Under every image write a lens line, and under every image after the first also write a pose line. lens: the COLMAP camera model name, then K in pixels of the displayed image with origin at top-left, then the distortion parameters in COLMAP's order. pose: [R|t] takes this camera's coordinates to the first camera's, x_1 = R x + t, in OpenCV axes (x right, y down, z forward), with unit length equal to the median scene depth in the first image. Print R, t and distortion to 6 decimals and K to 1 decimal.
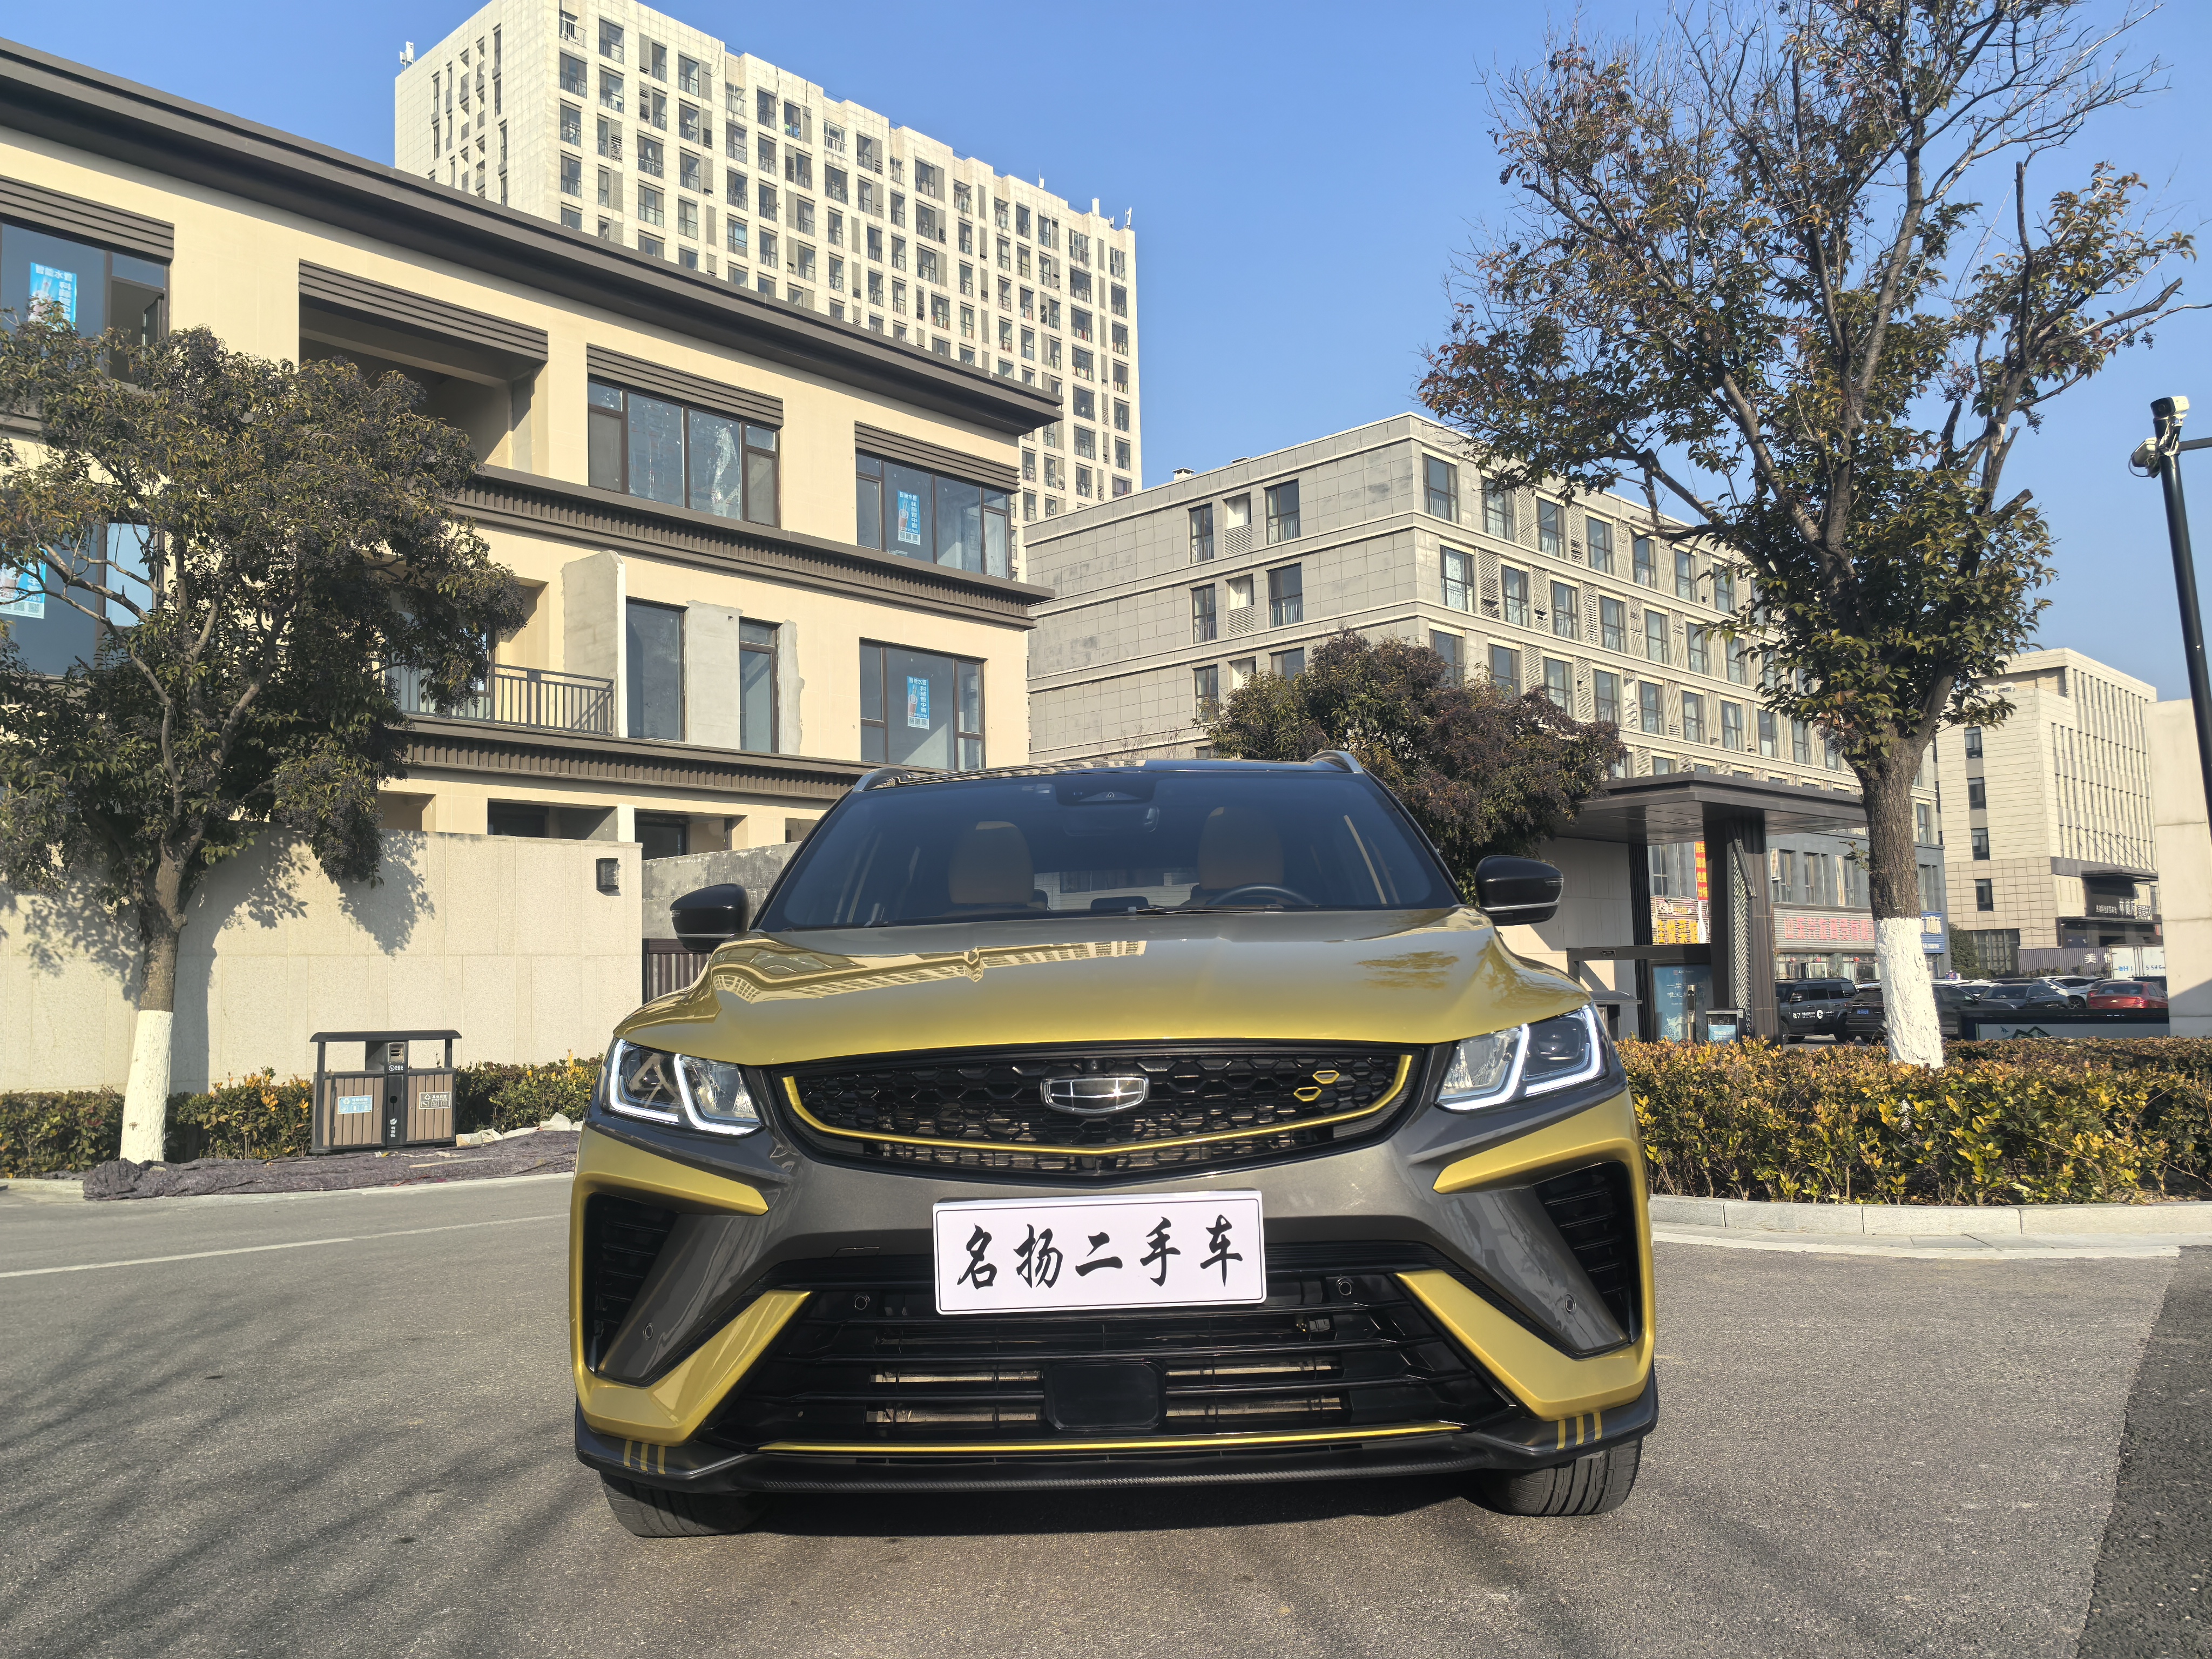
lens RADIAL K [[1748.4, 0, 1094.2], [0, 1748.4, 831.9], [0, 0, 1]] dist [0.081672, -0.102282]
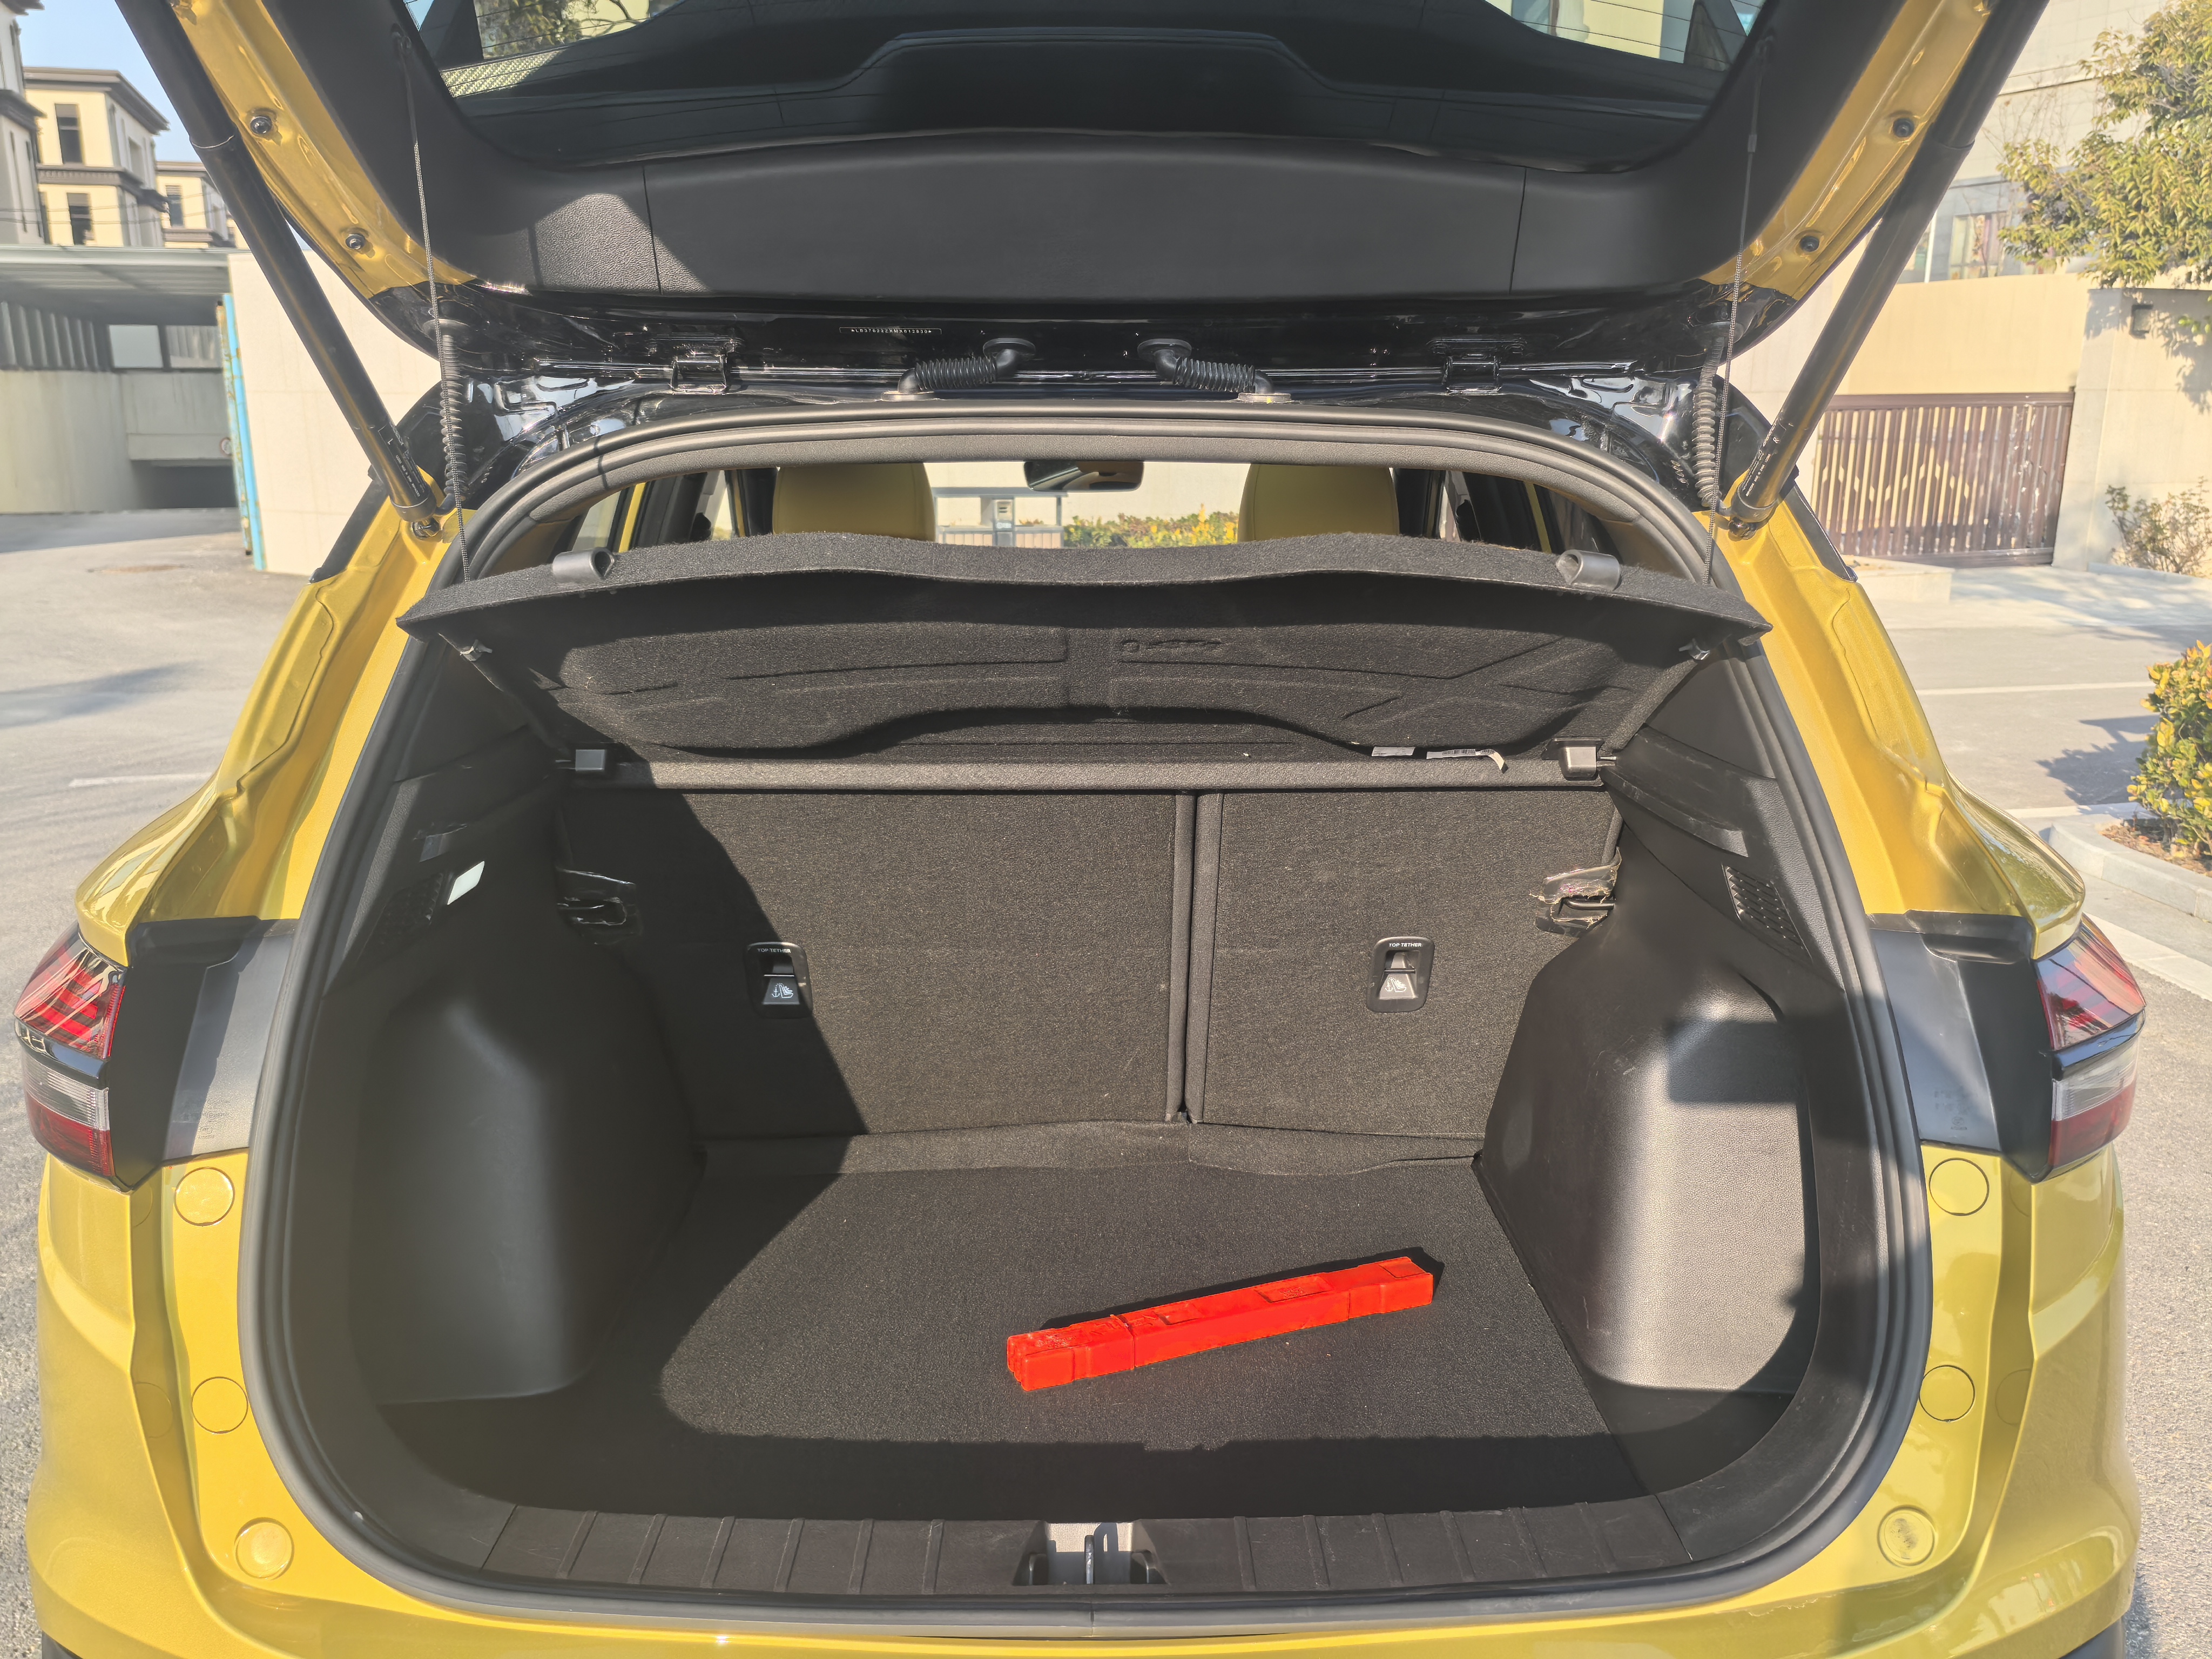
lens RADIAL K [[1756.7, 0, 1106.0], [0, 1756.7, 829.5], [0, 0, 1]] dist [0.082499, -0.103943]
pose [[0.892087, 0.134977, -0.431233, 0.059688], [0.019740, 0.941791, 0.335618, -0.020451], [0.451432, -0.307913, 0.837495, 0.081993]]
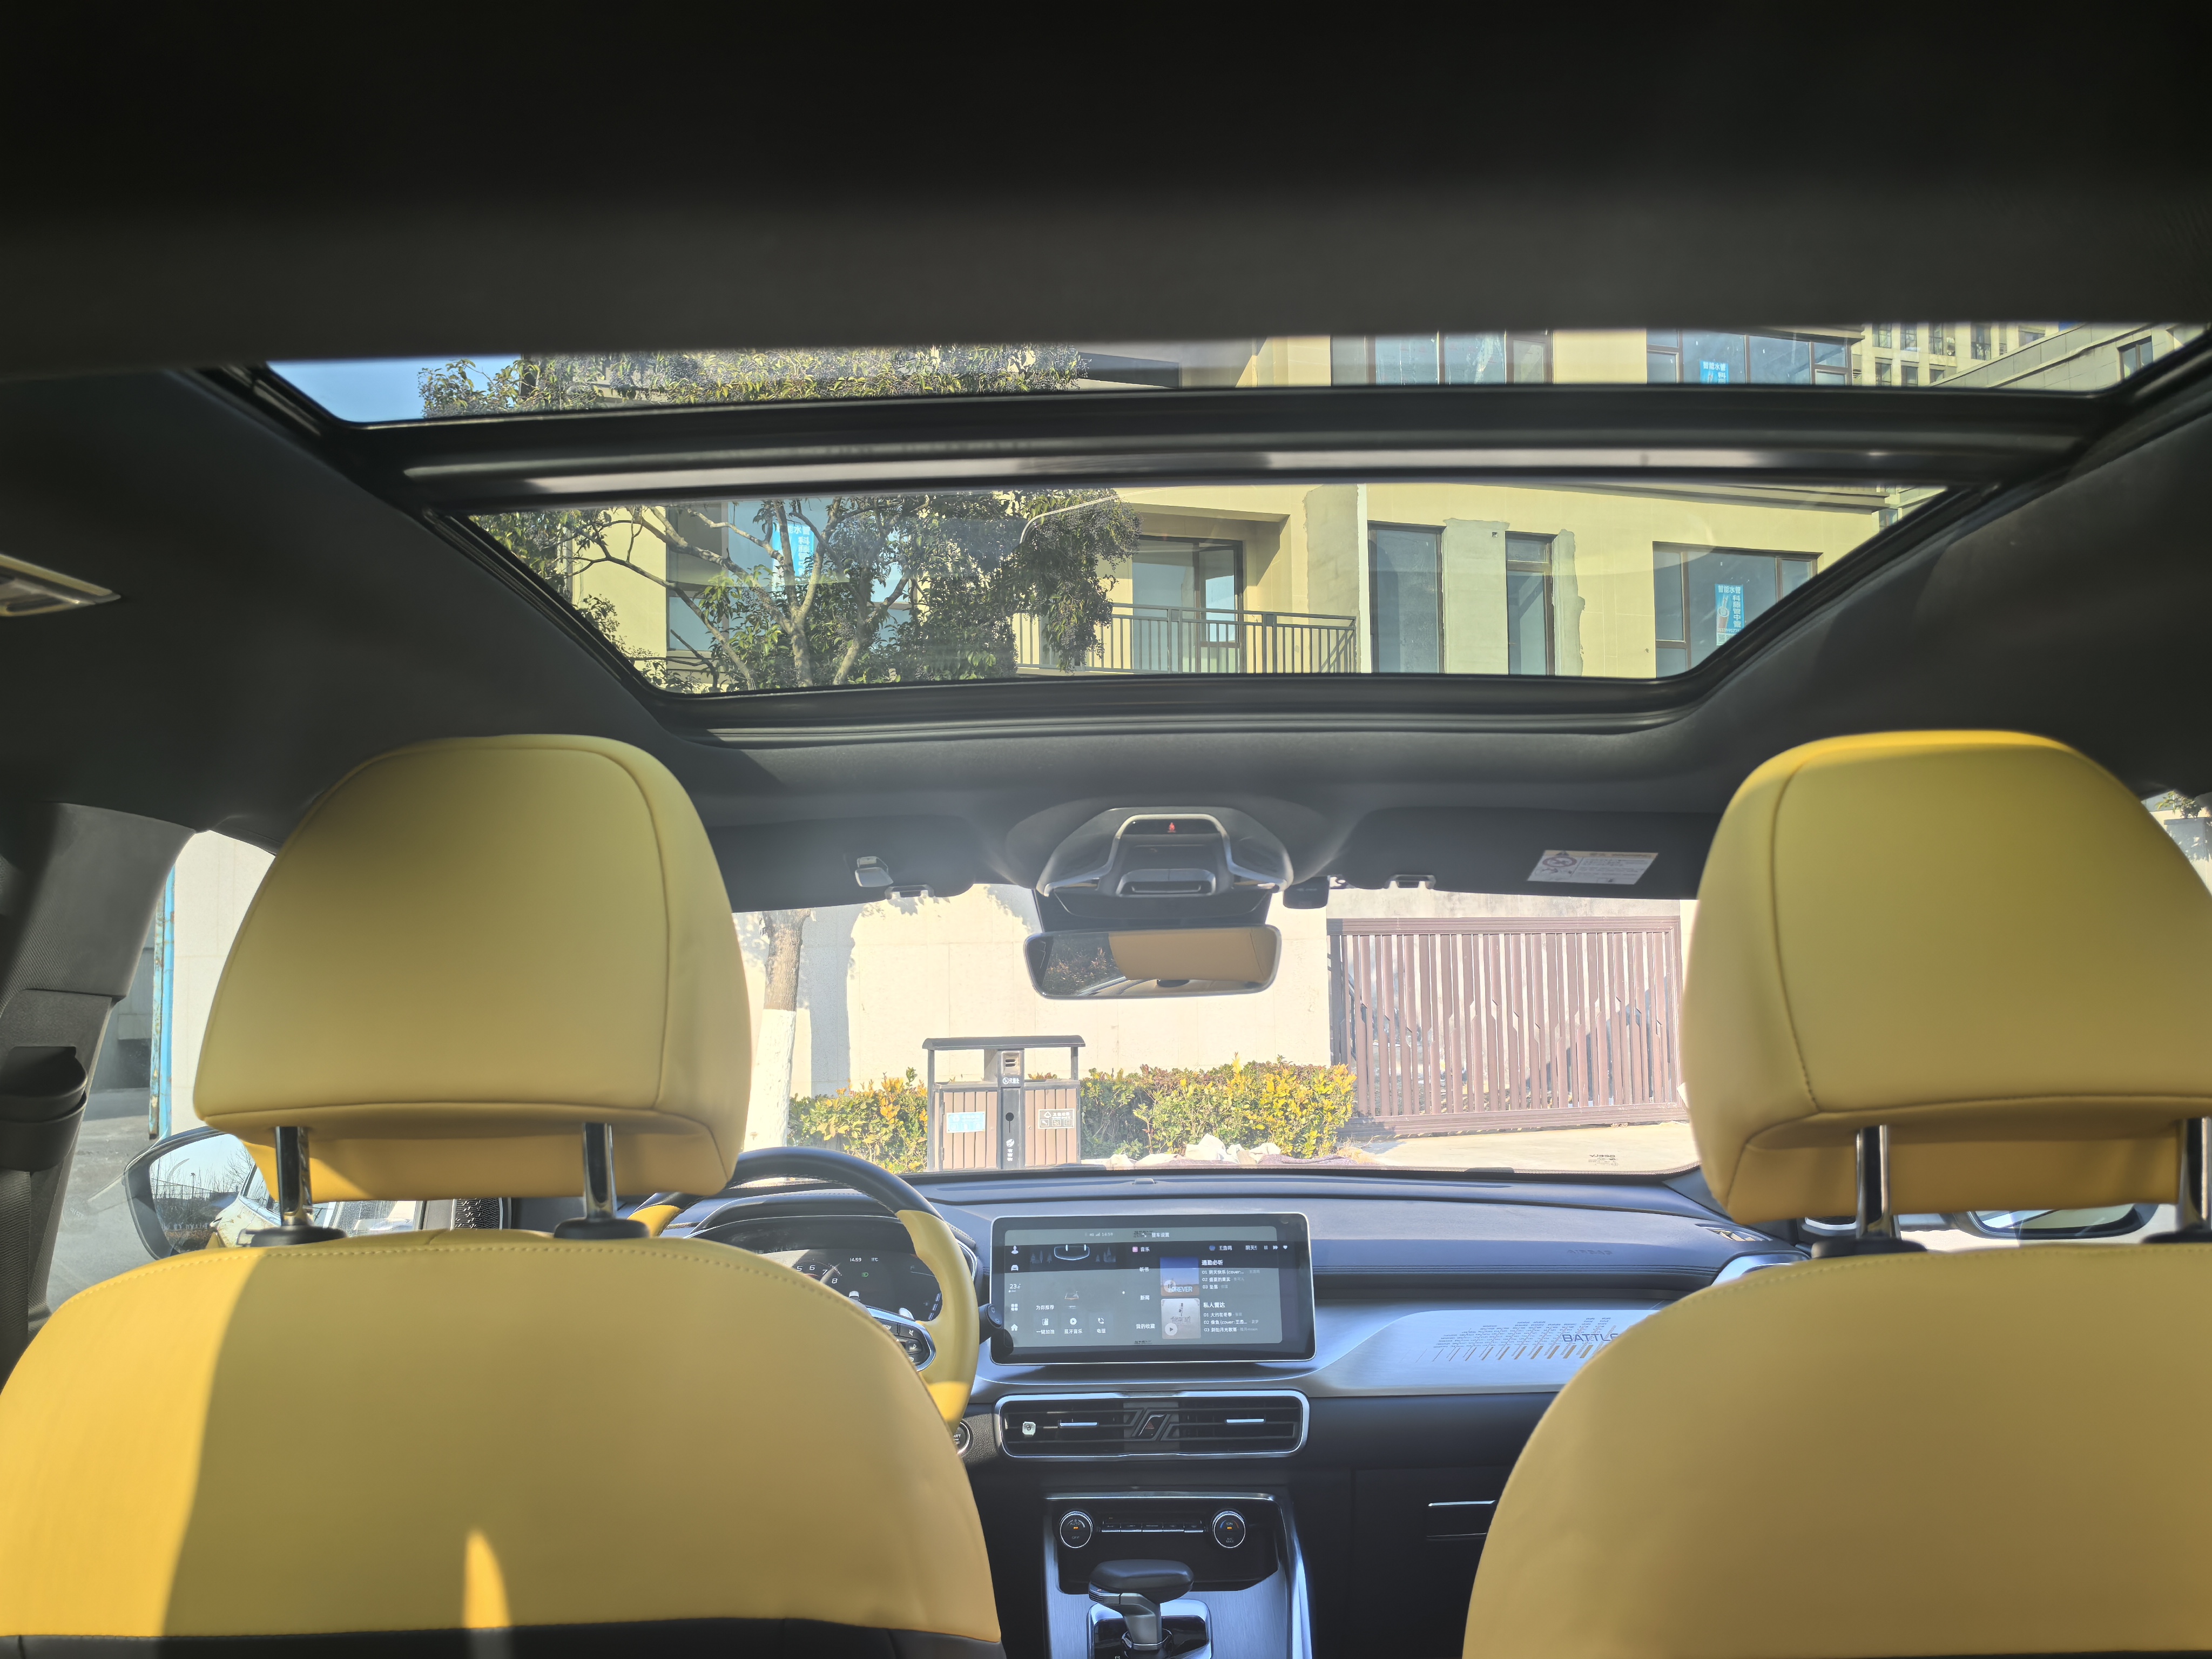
lens RADIAL K [[1731.8, 0, 1102.9], [0, 1731.8, 872.8], [0, 0, 1]] dist [0.096768, -0.109740]
pose [[0.888991, -0.011759, -0.457774, 0.019342], [0.038475, 0.998053, 0.049081, -0.004360], [0.456306, -0.061245, 0.887713, 0.154753]]
